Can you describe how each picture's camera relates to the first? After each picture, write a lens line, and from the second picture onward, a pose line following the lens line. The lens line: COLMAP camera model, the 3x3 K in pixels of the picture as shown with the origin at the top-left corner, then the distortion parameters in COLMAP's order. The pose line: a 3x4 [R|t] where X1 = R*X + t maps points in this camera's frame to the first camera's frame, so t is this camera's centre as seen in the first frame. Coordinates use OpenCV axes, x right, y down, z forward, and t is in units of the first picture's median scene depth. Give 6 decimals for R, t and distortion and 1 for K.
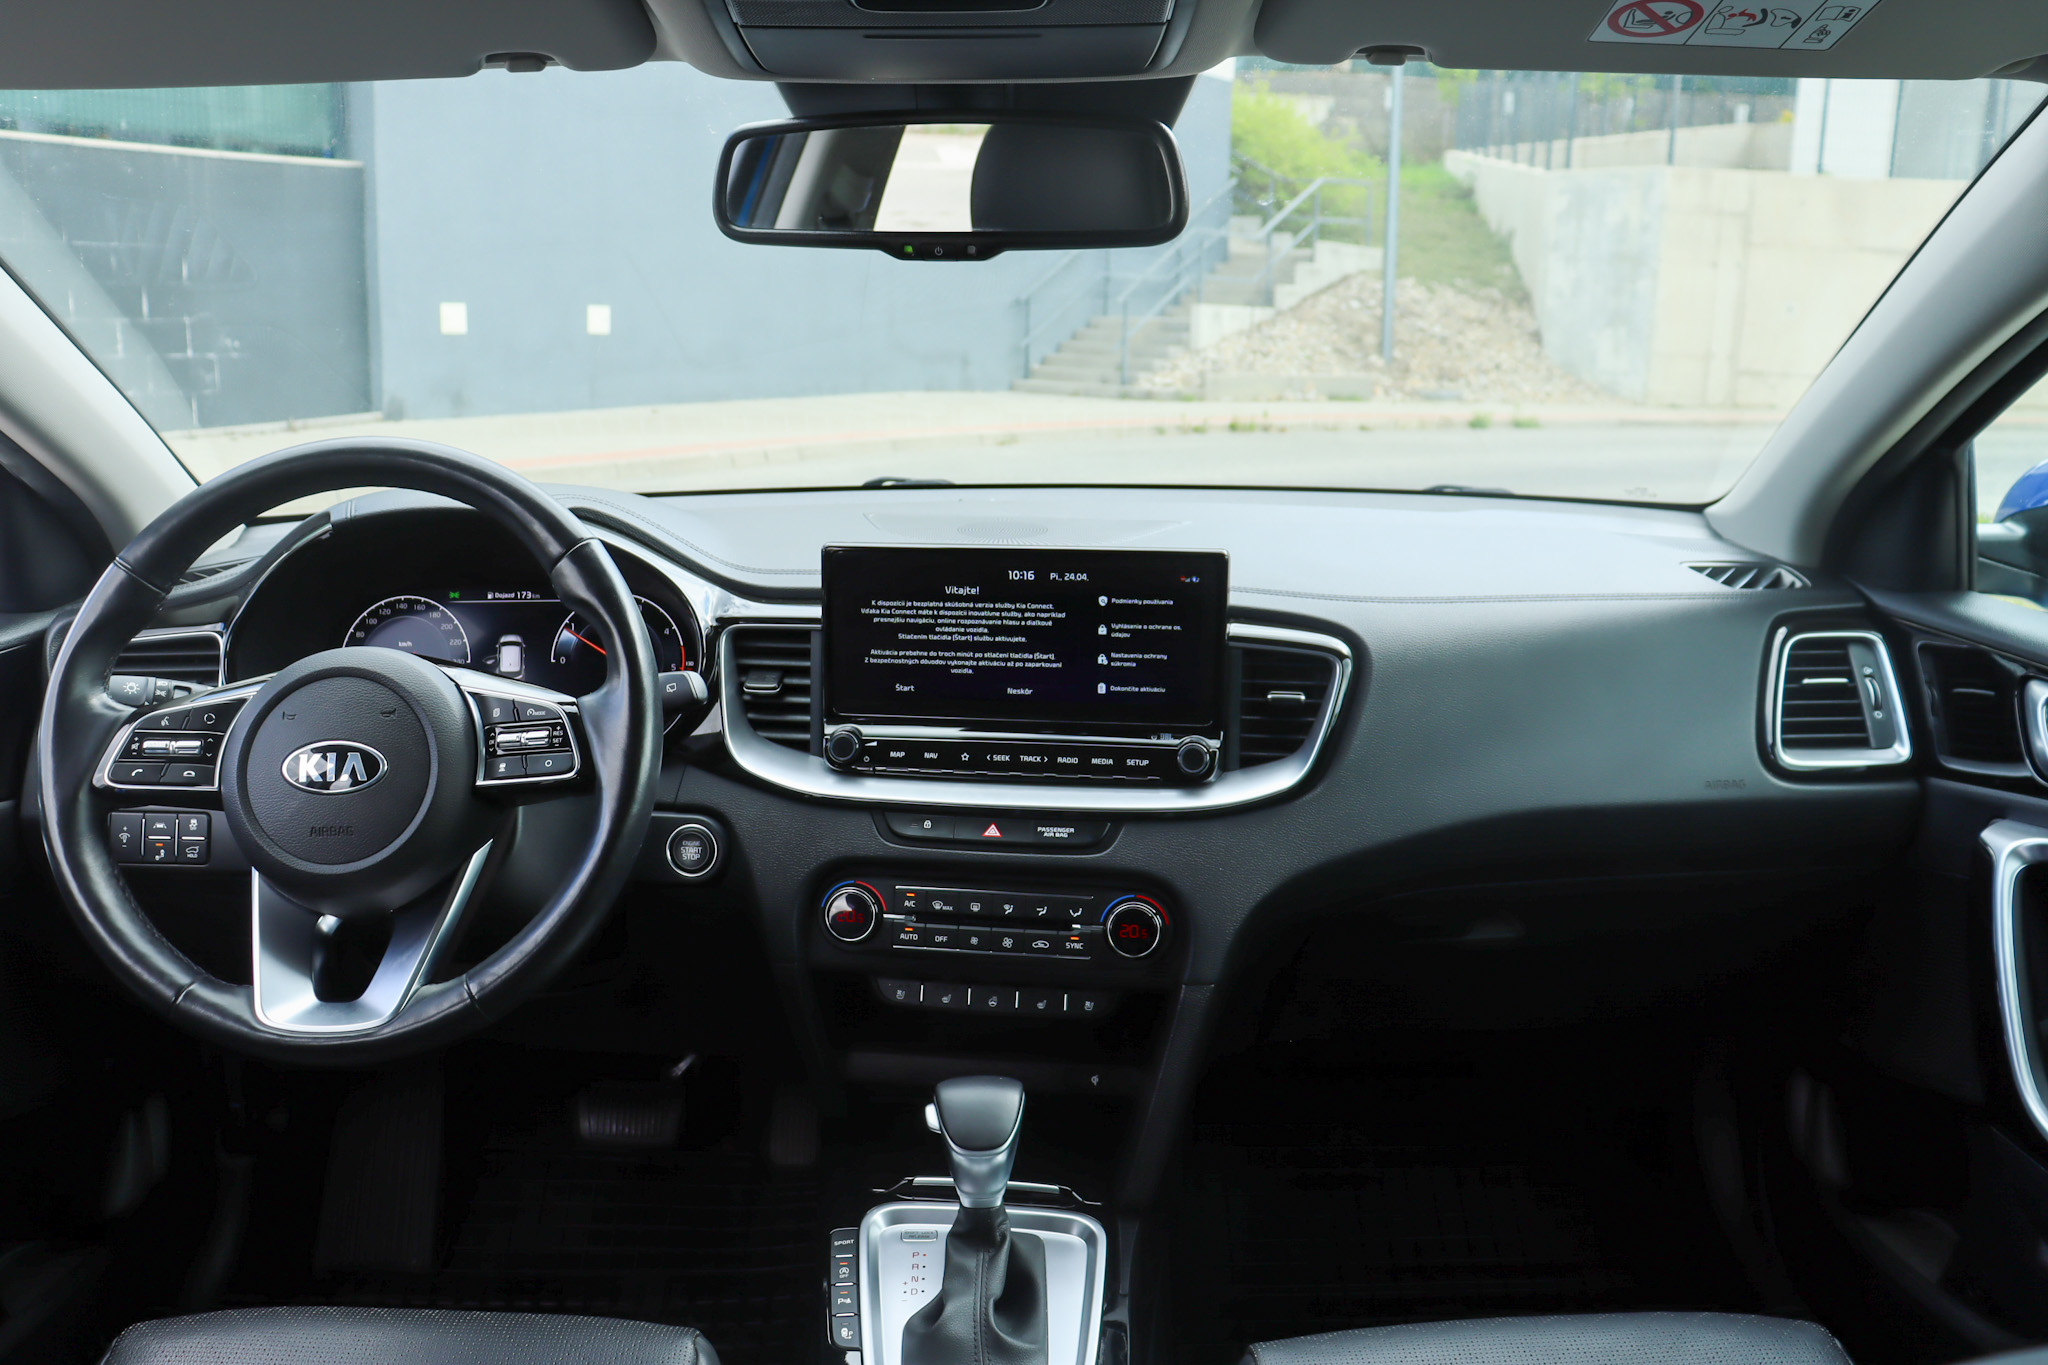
lens RADIAL K [[1696.4, 0, 1027.1], [0, 1696.4, 683.9], [0, 0, 1]] dist [-0.172784, 0.153891]
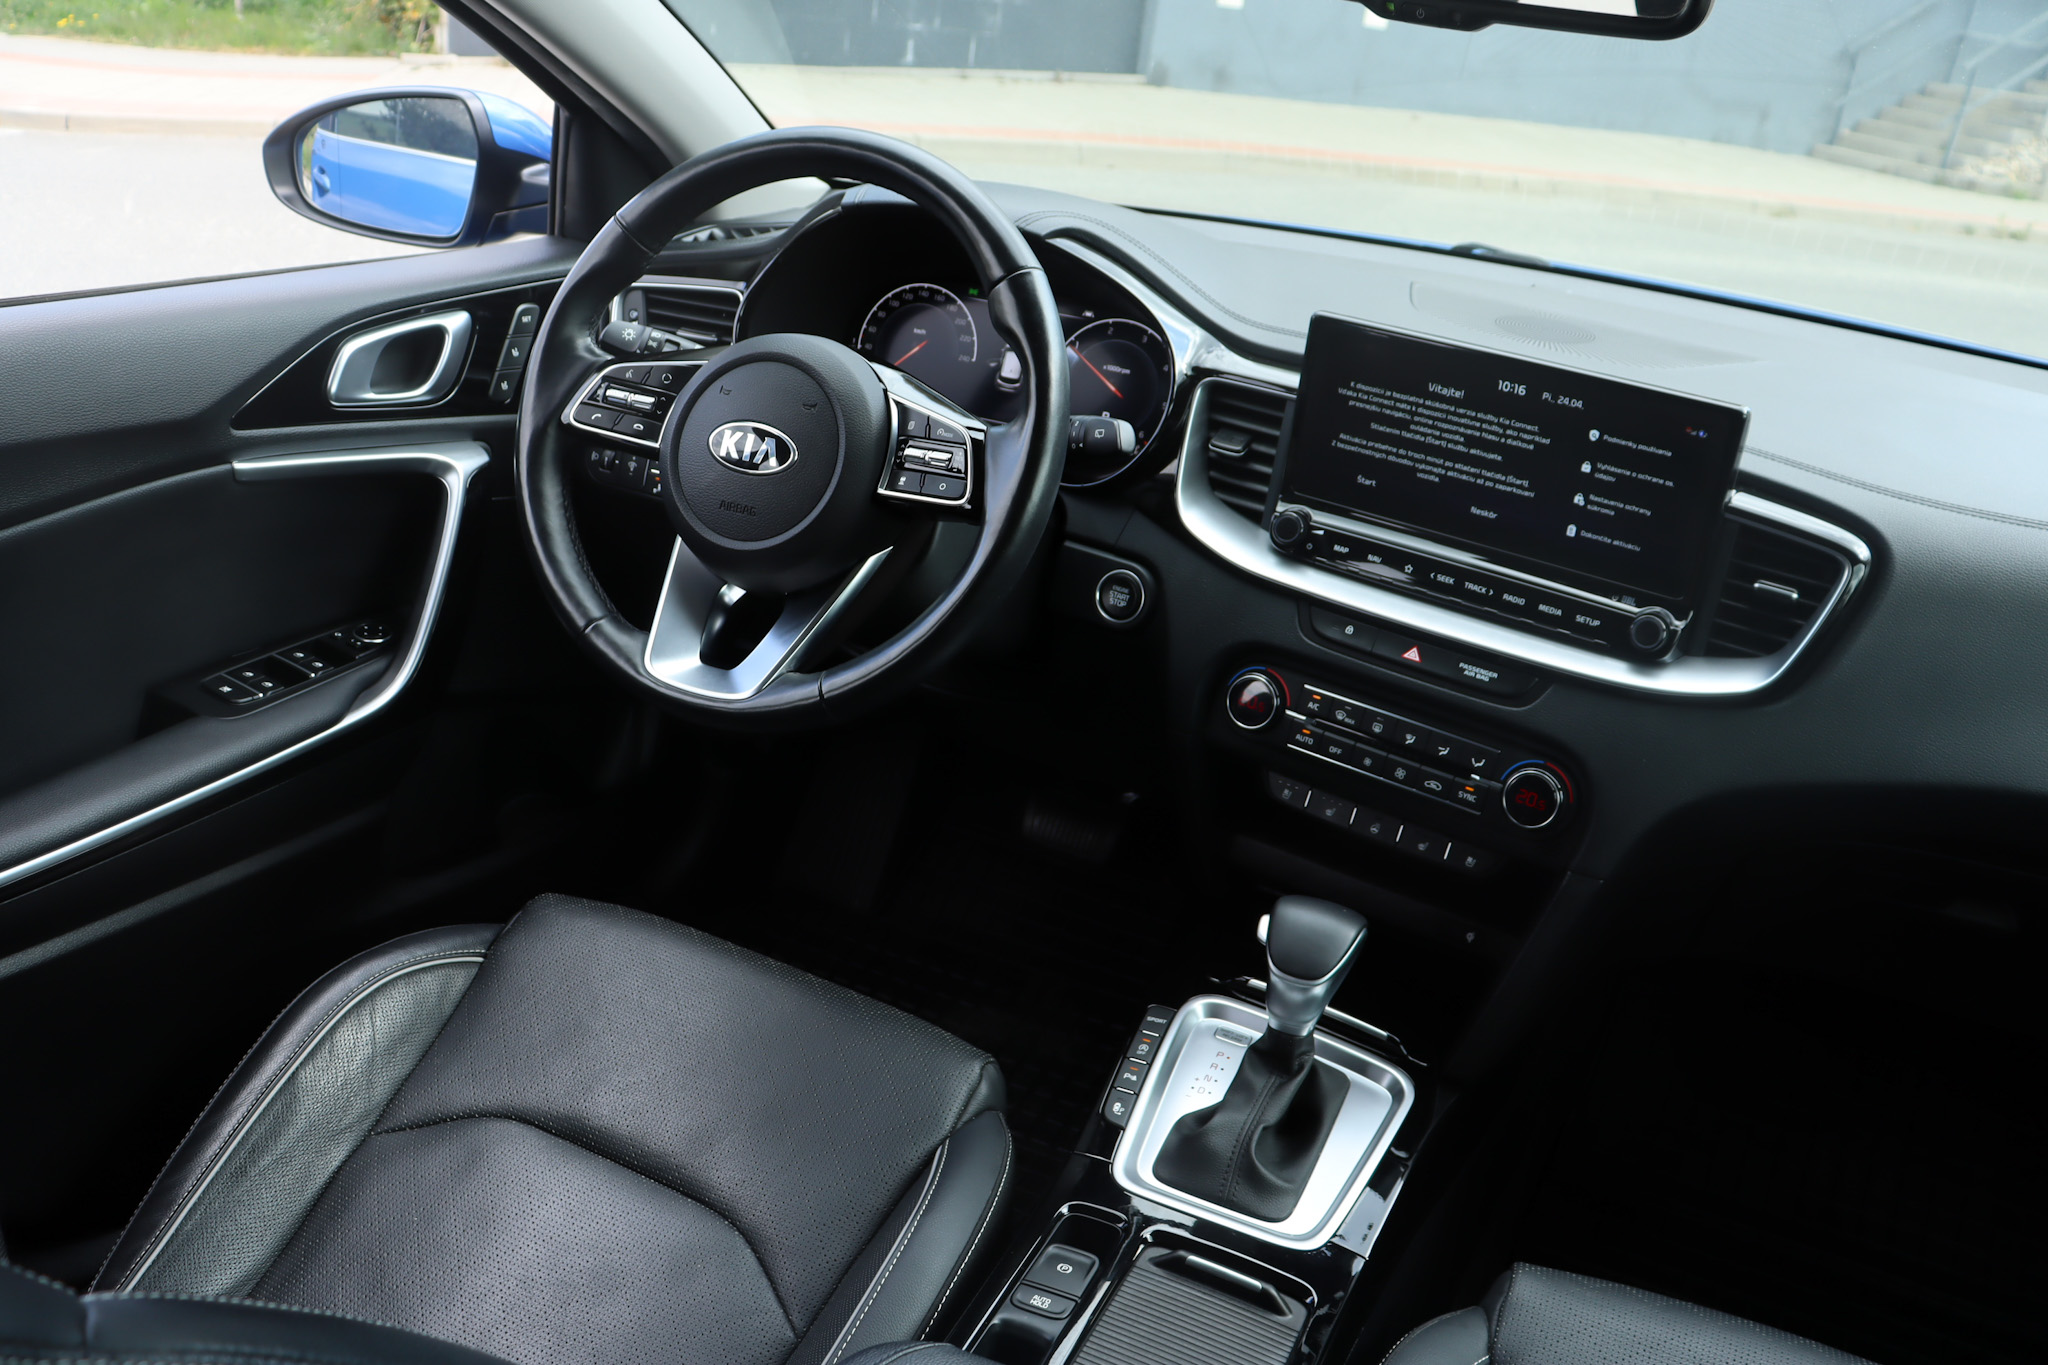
lens RADIAL K [[1696.4, 0, 1027.1], [0, 1696.4, 683.9], [0, 0, 1]] dist [-0.172784, 0.153891]
pose [[0.893025, 0.255969, -0.370117, 0.134398], [-0.188847, 0.959710, 0.208072, -0.048728], [0.408465, -0.115918, 0.905383, 0.076945]]
